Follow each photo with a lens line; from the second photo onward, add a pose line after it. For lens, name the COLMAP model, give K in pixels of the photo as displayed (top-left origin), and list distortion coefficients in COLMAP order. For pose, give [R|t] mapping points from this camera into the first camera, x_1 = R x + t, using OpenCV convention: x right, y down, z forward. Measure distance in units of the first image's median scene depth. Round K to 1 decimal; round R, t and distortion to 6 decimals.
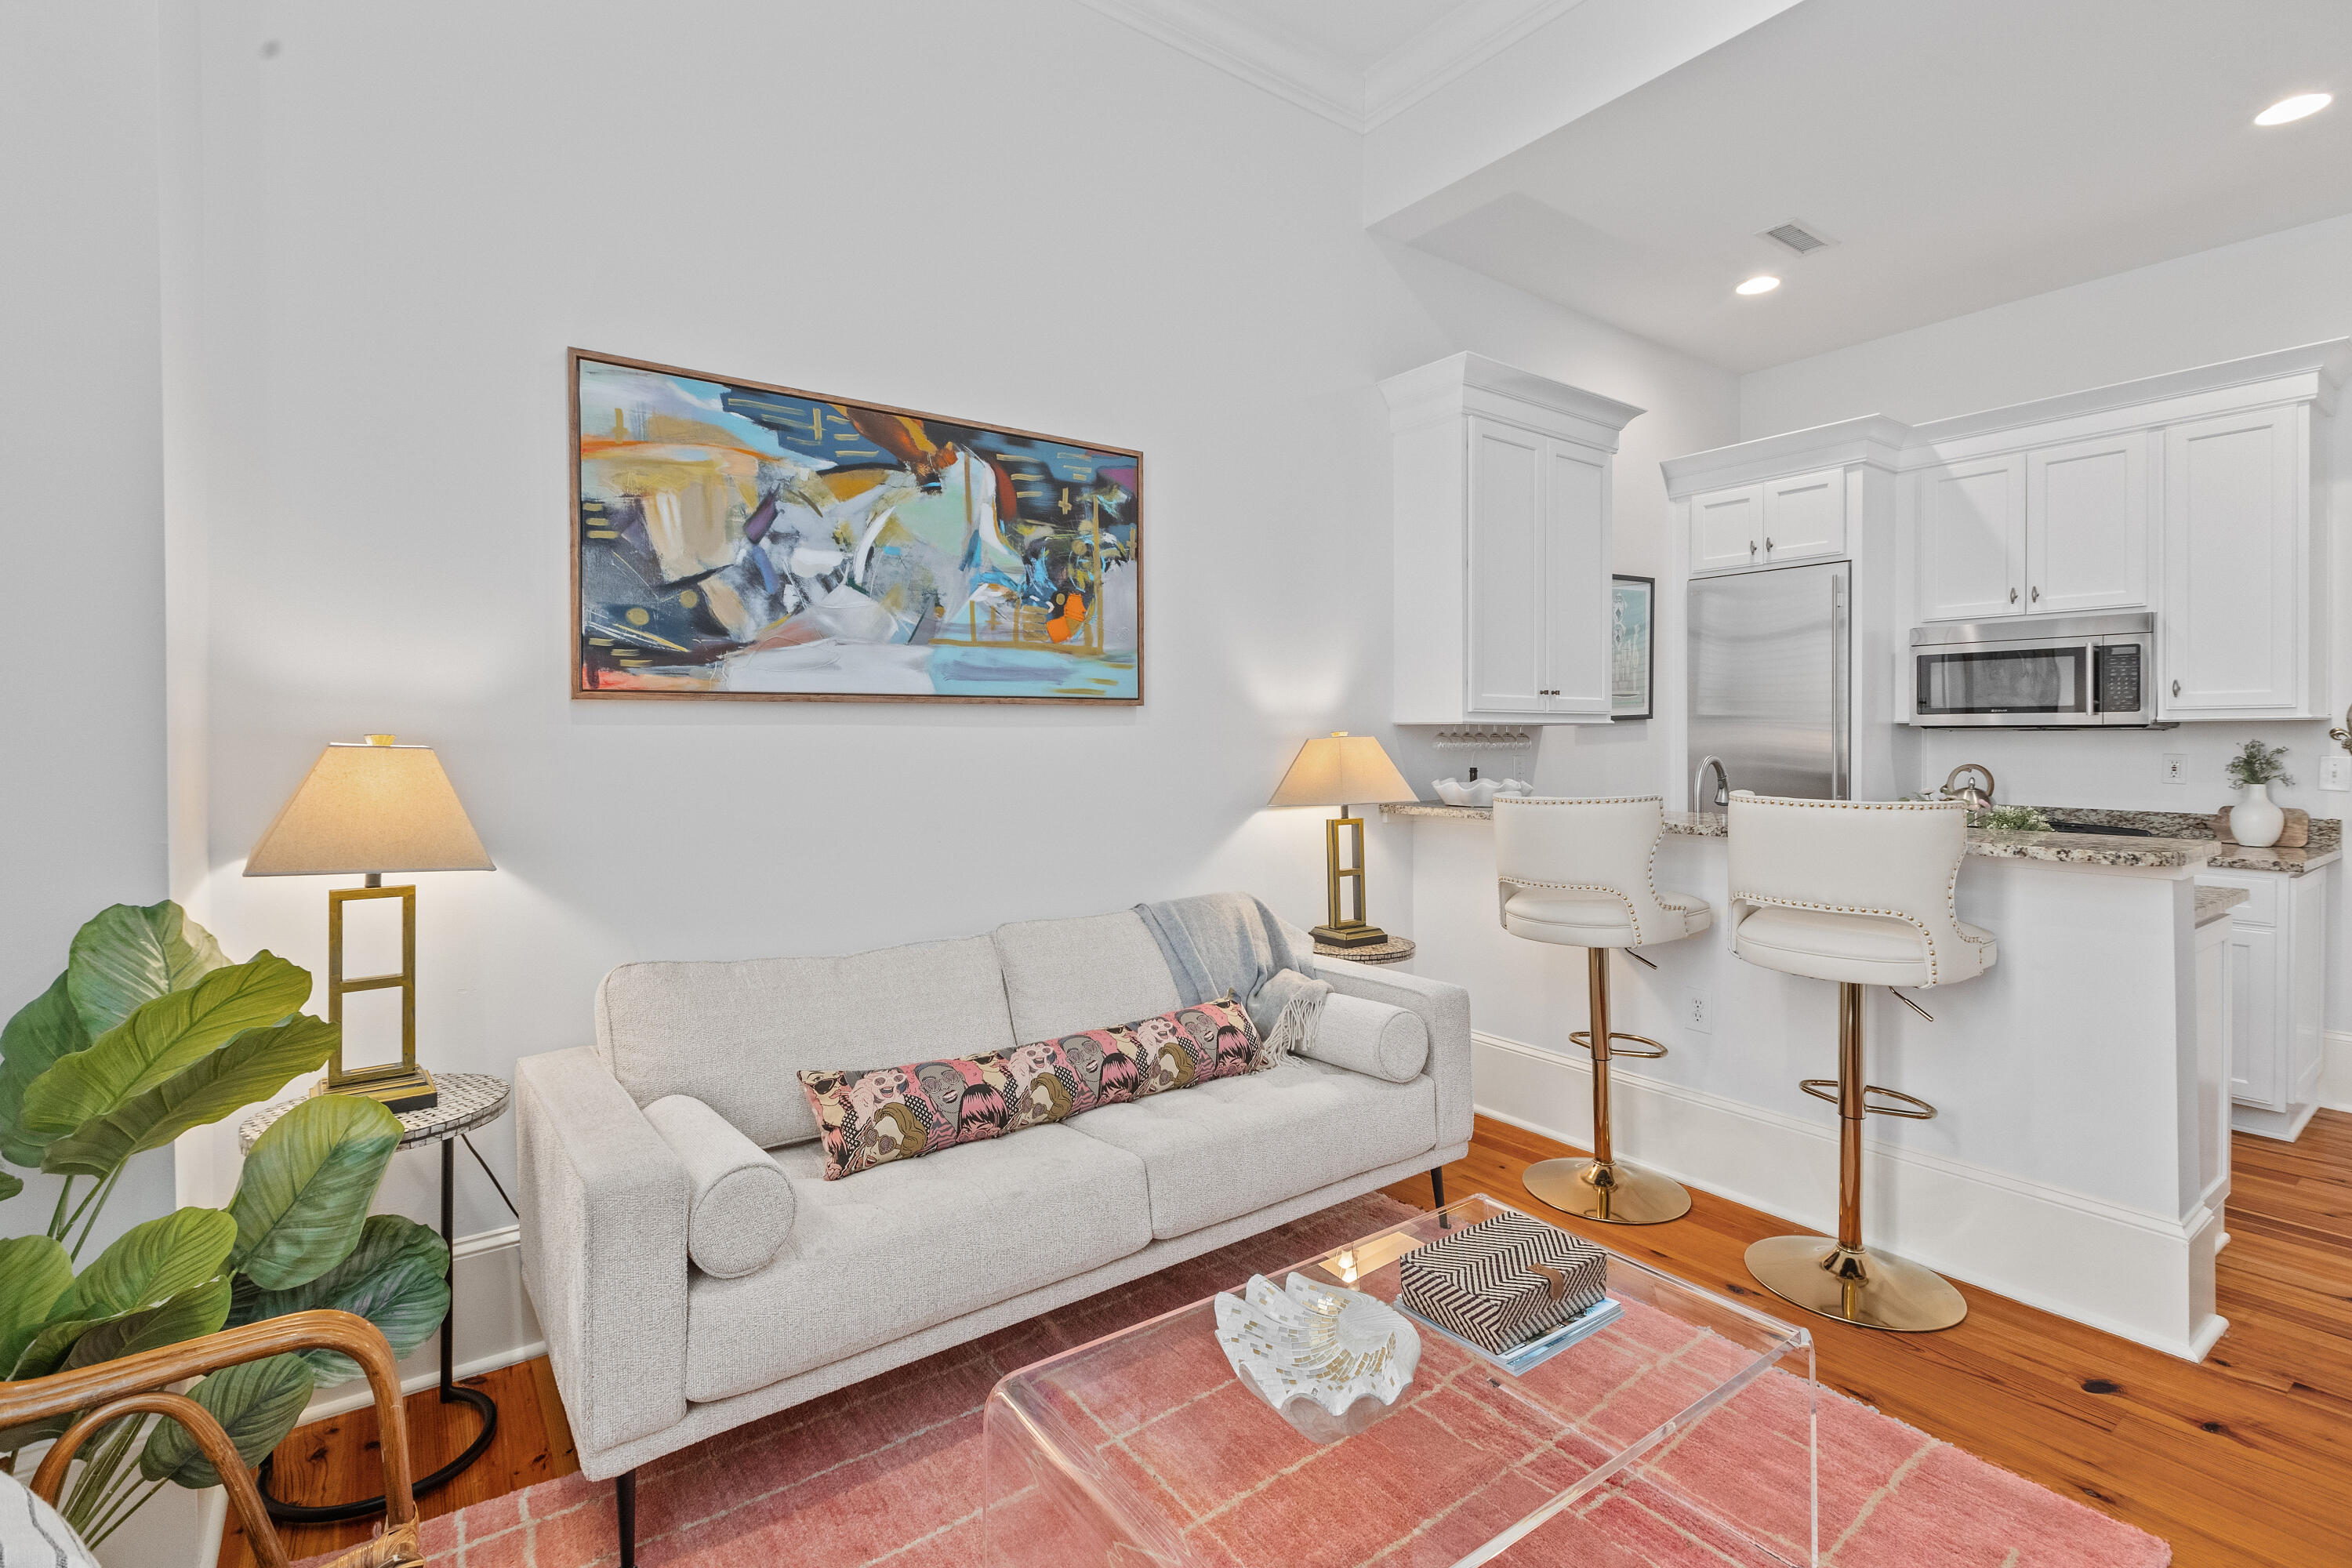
lens RADIAL K [[1087.1, 0, 1152.5], [0, 1087.1, 737.6], [0, 0, 1]] dist [0.000031, -0.000302]
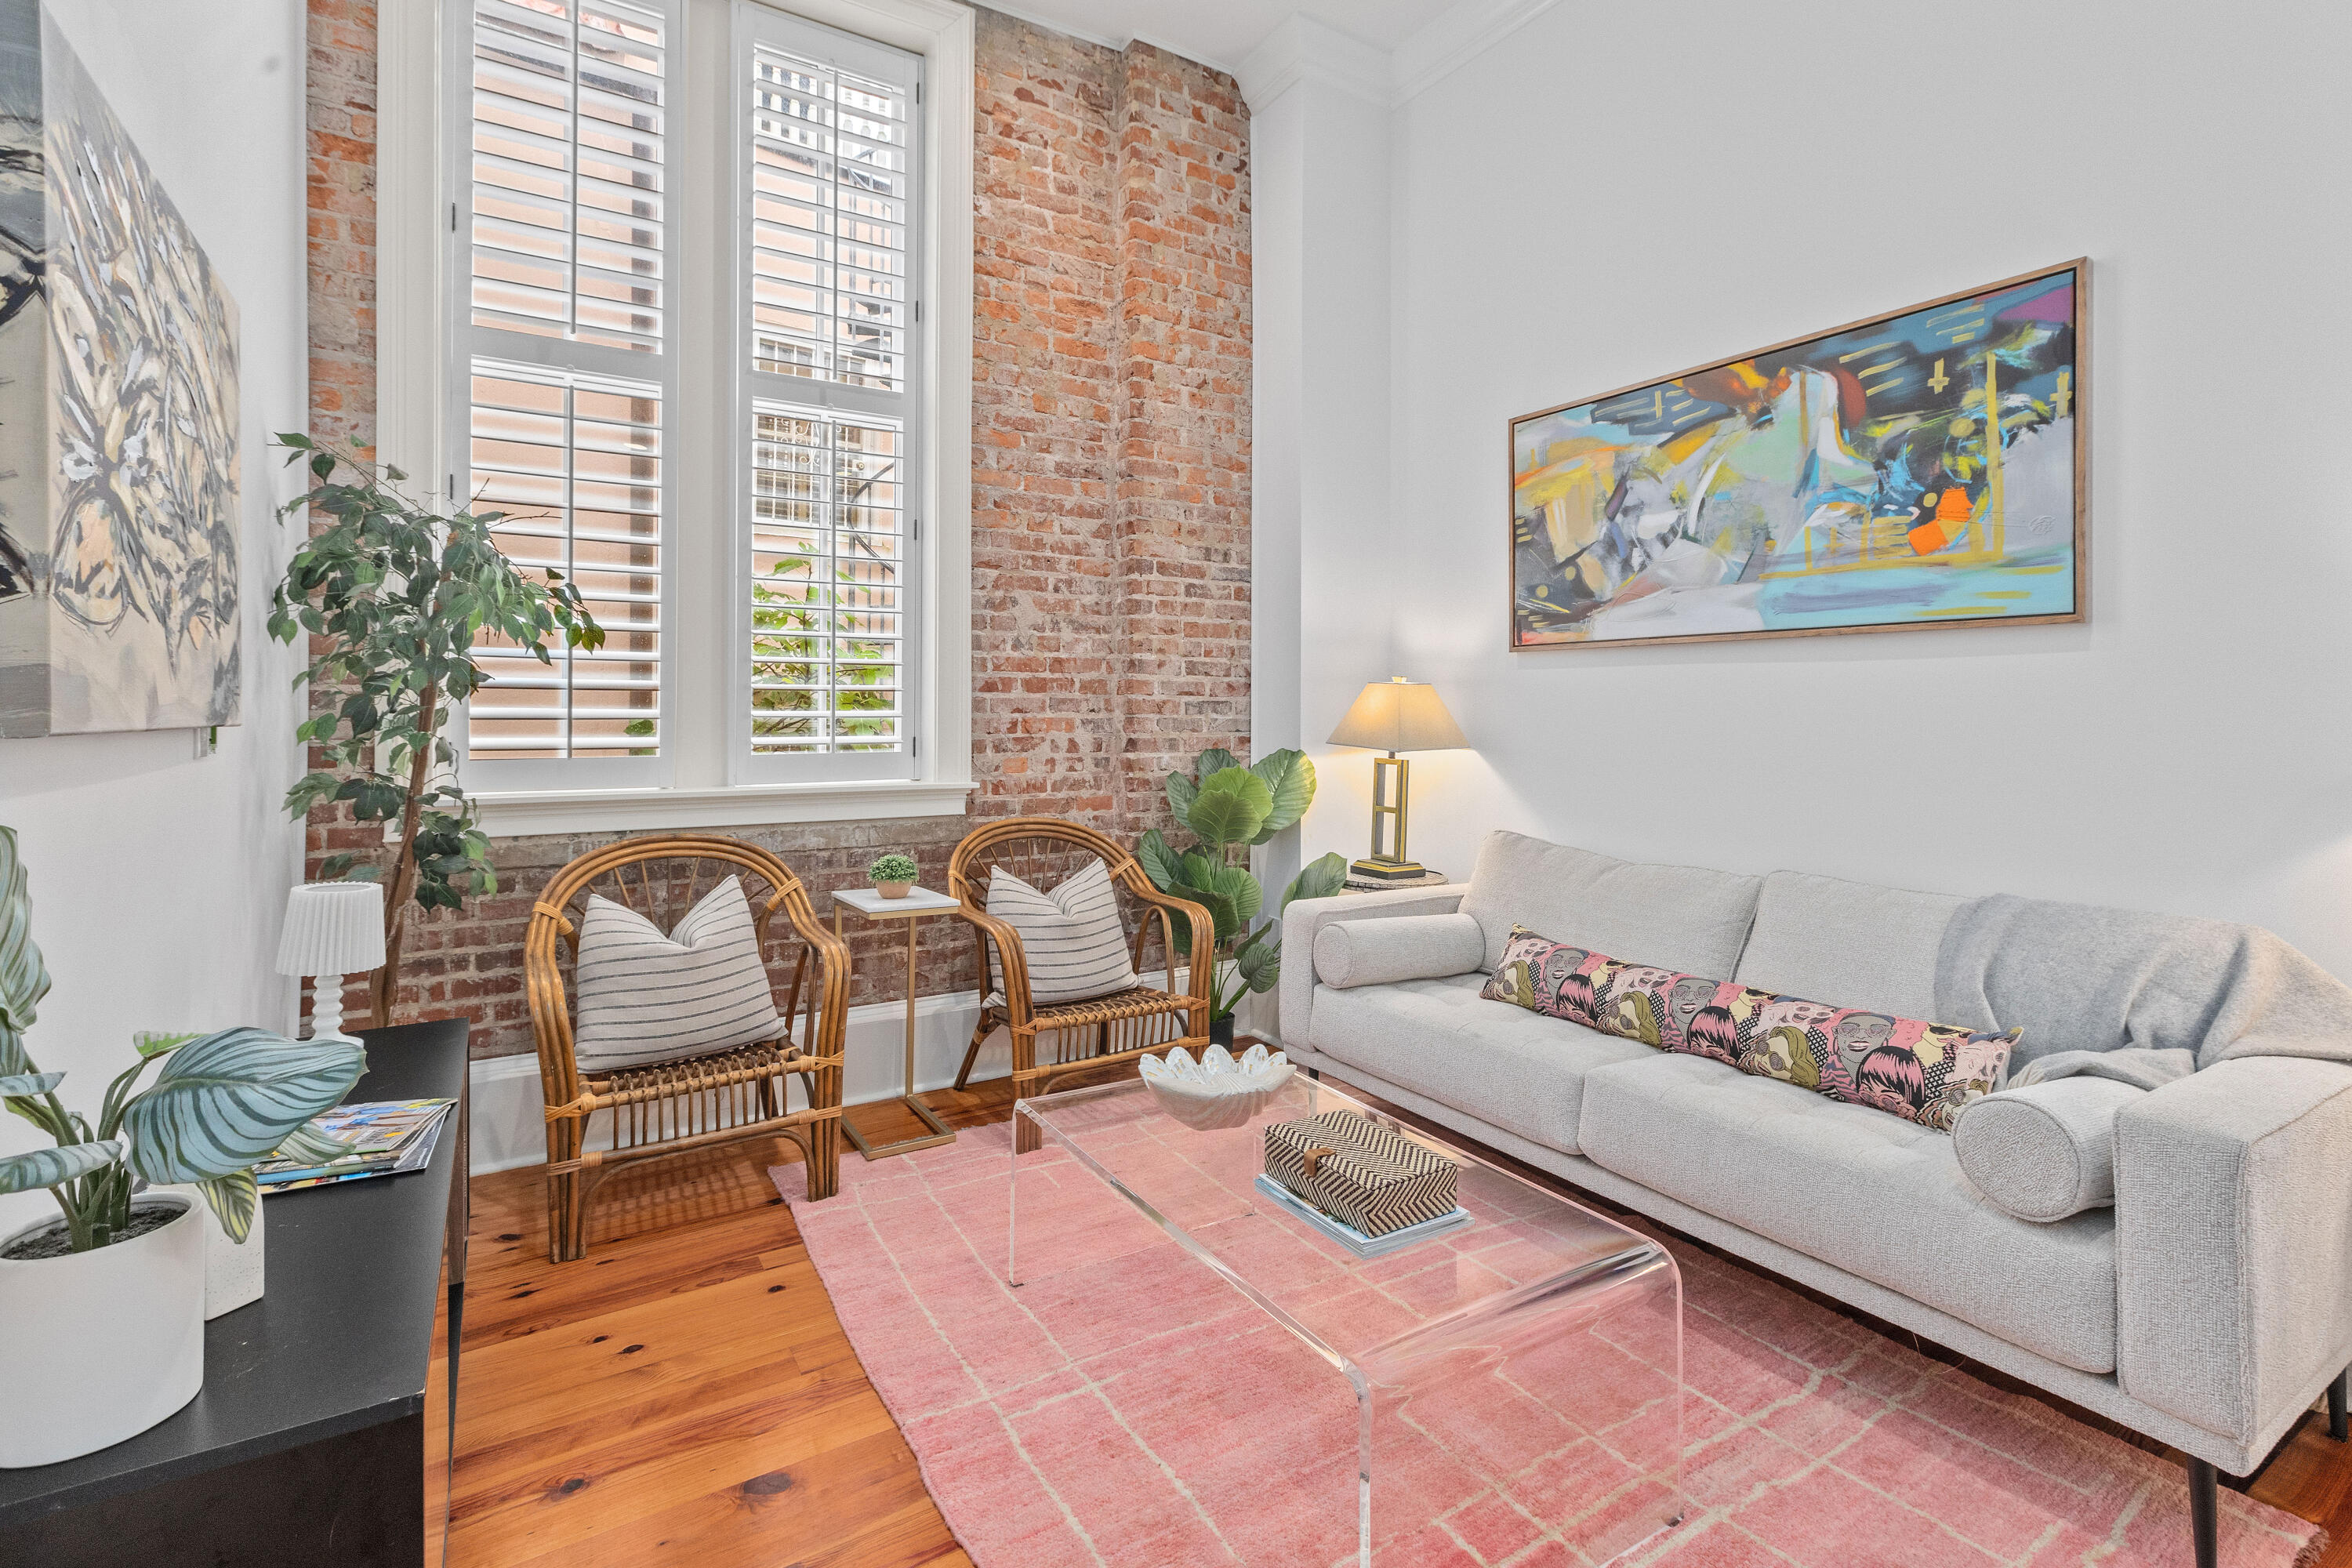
lens RADIAL K [[1090.8, 0, 1181.1], [0, 1090.8, 704.4], [0, 0, 1]] dist [0.002775, 0.000499]
pose [[-0.070105, 0.000388, -0.997540, 0.789838], [-0.011505, 0.999933, 0.001198, 0.031344], [0.997473, 0.011561, -0.070096, 0.517064]]
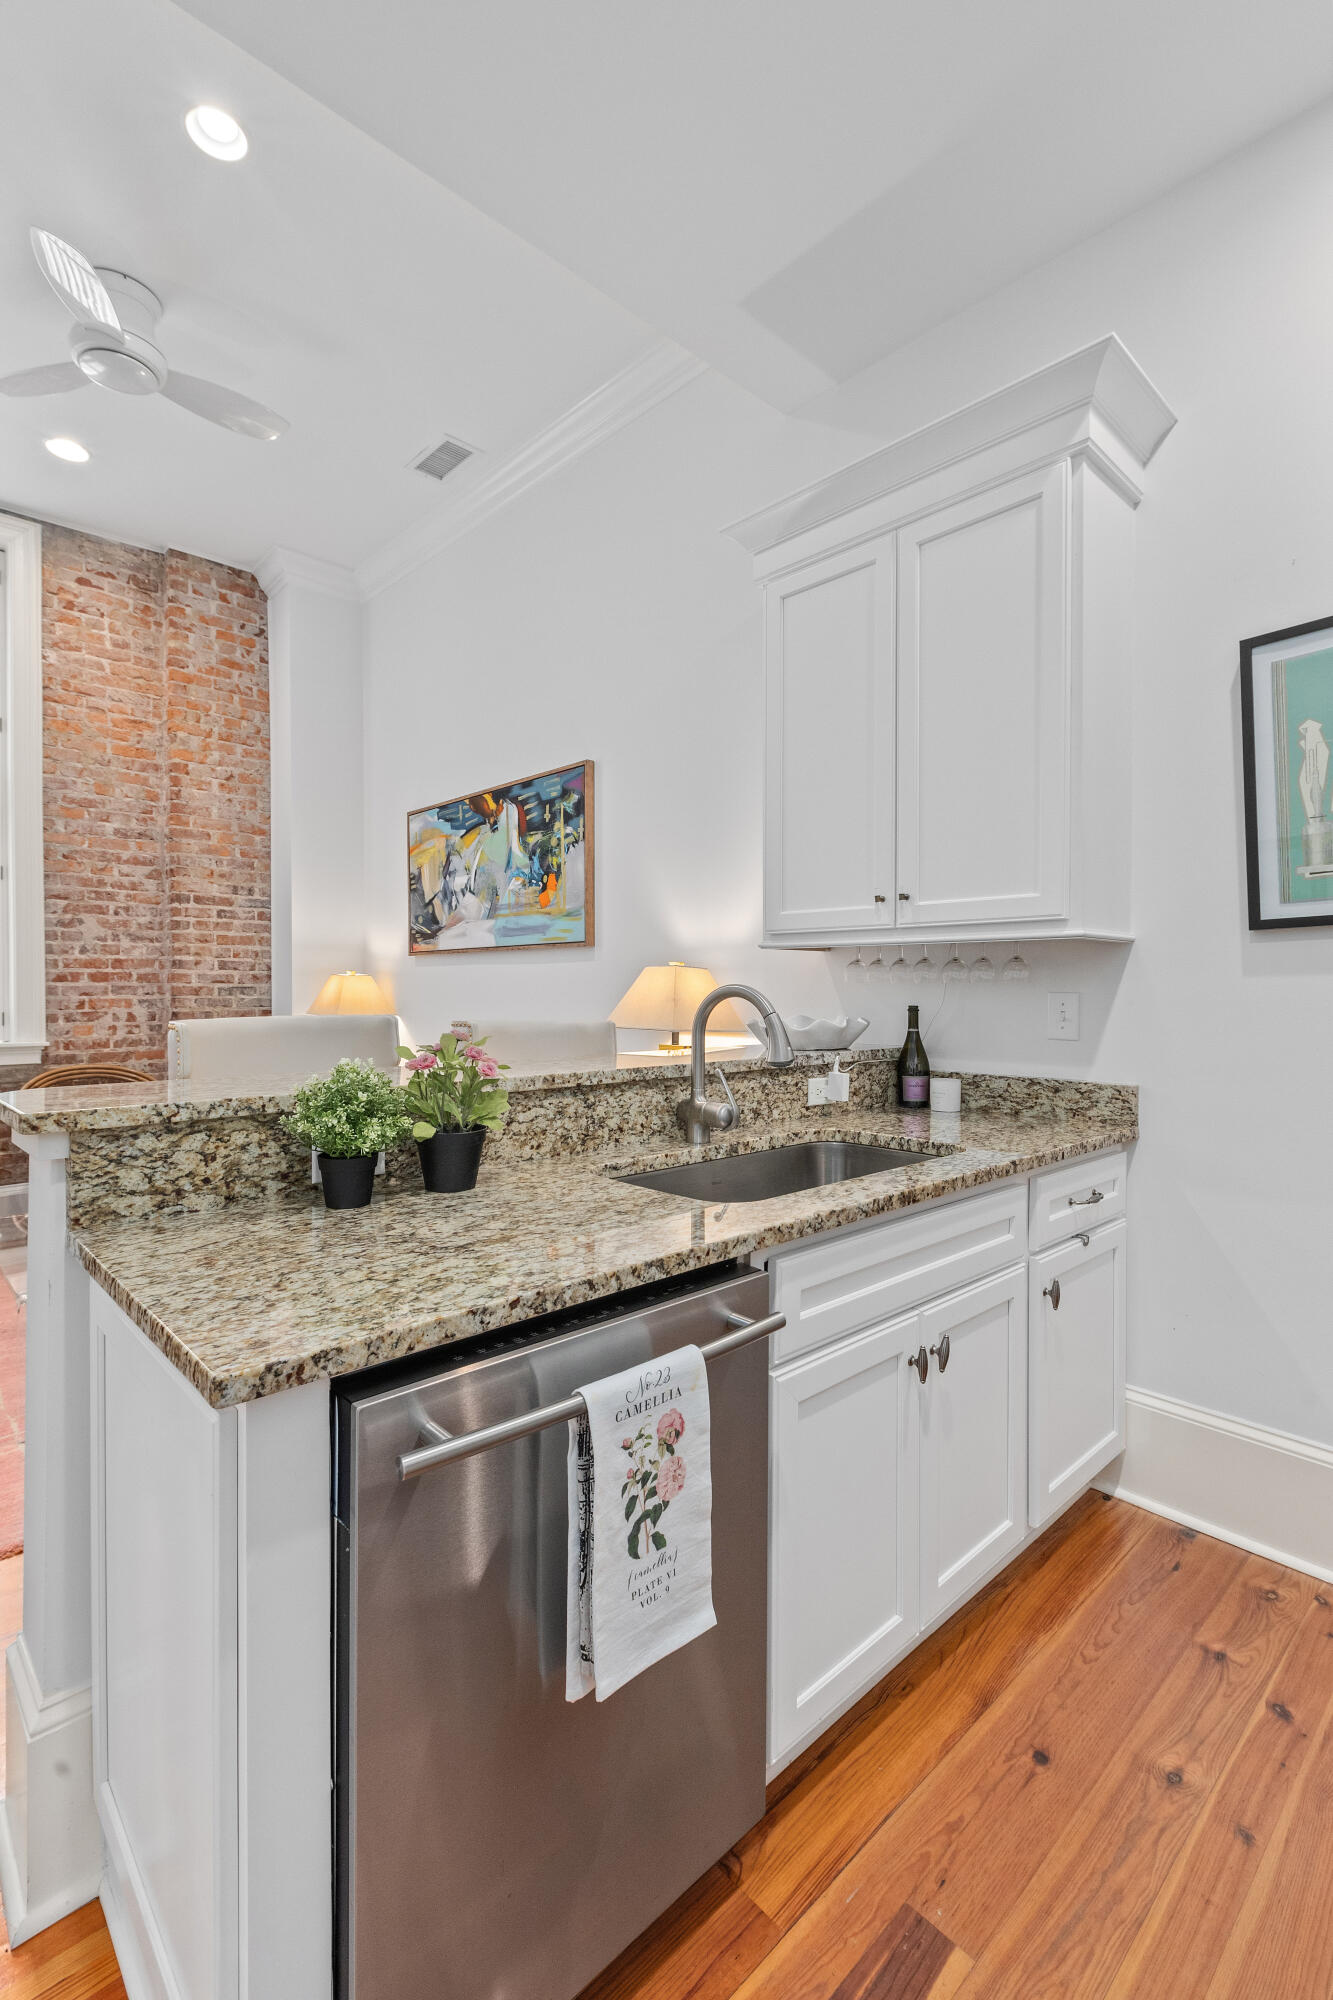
lens RADIAL K [[895.9, 0, 656.0], [0, 895.9, 993.4], [0, 0, 1]] dist [0.005618, 0.000420]
pose [[0.123167, 0.010529, -0.992330, 1.210564], [-0.006165, 0.999933, 0.009844, 0.019434], [0.992367, 0.004905, 0.123224, 1.029766]]
